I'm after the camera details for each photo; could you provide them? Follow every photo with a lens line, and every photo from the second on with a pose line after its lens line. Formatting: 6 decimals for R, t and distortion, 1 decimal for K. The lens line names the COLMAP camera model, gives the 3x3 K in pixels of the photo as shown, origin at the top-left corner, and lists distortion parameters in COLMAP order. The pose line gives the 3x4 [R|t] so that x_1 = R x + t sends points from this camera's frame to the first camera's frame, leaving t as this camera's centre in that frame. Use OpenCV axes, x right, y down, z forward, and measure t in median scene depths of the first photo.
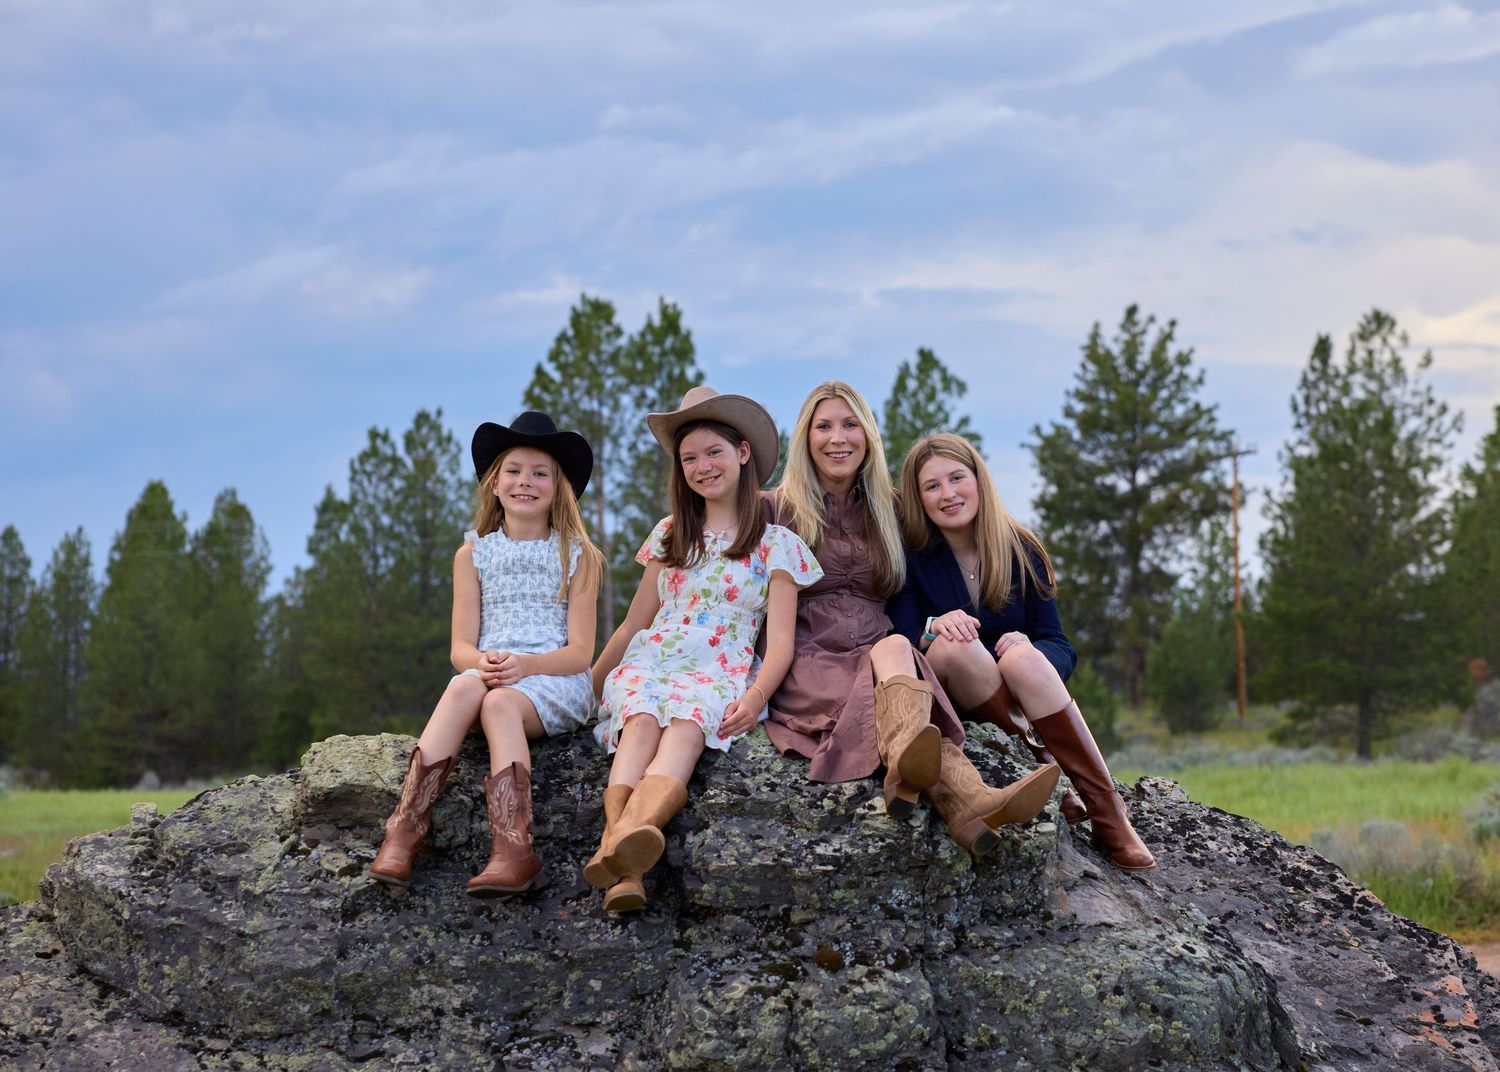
lens RADIAL K [[3382.1, 0, 855.0], [0, 3382.1, 681.0], [0, 0, 1]] dist [0.031087, 0.370518]
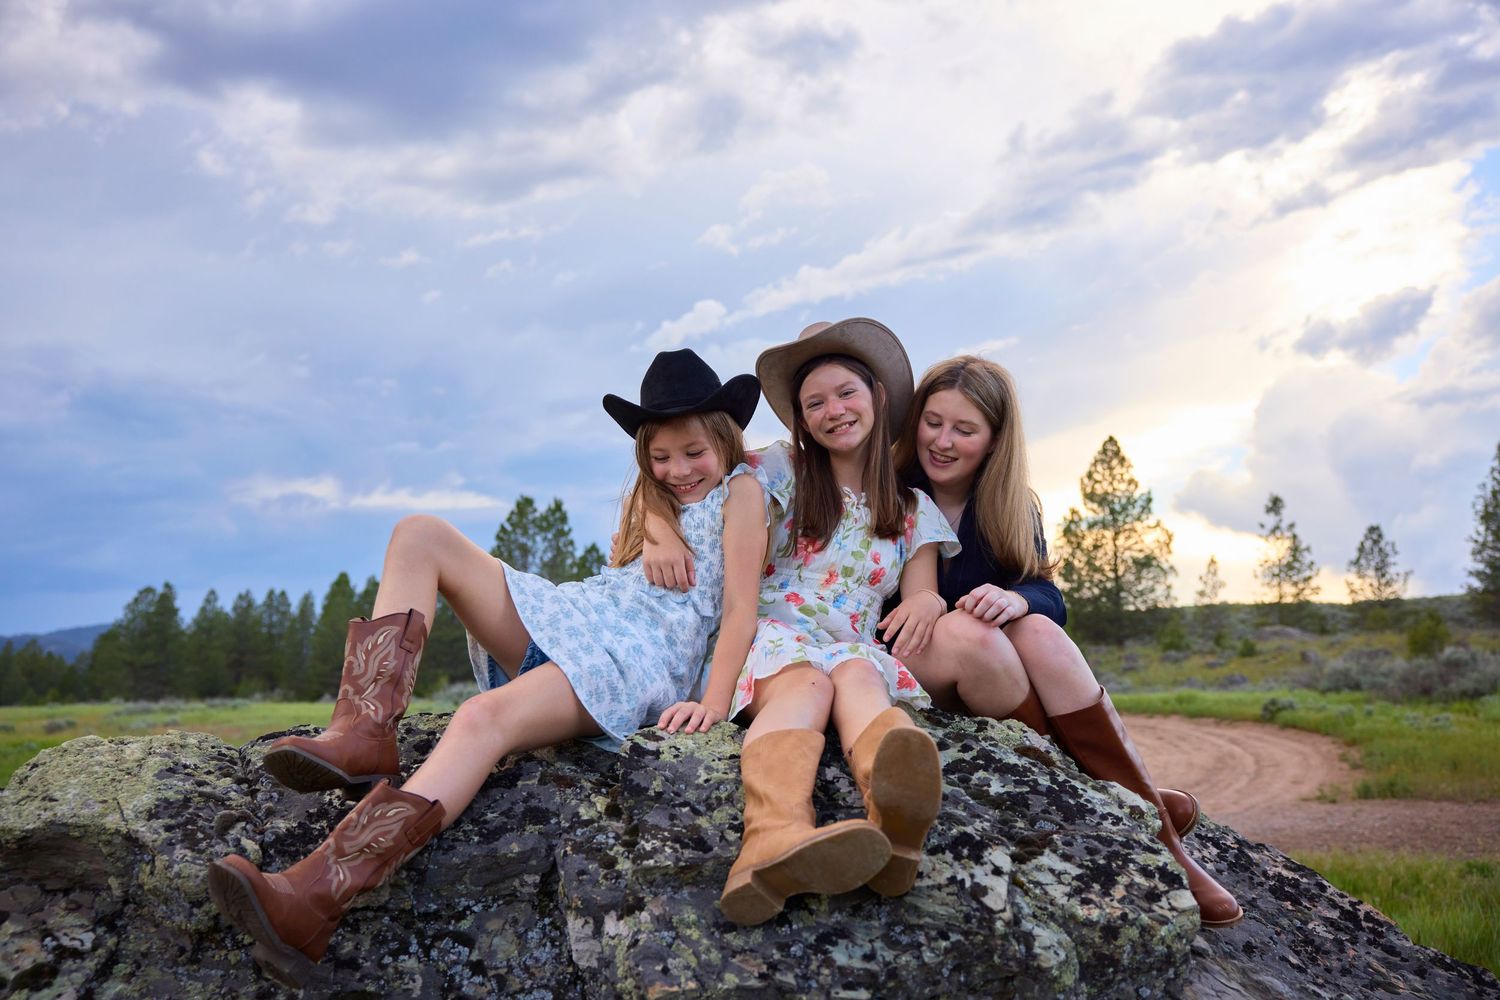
lens RADIAL K [[1351.1, 0, 750.0], [0, 1351.1, 500.0], [0, 0, 1]] dist [-0.049306, 0.109890]
pose [[0.996033, 0.017137, 0.087319, -0.045187], [-0.006962, 0.993280, -0.115528, -0.000881], [-0.088712, 0.114462, 0.989459, 0.733093]]
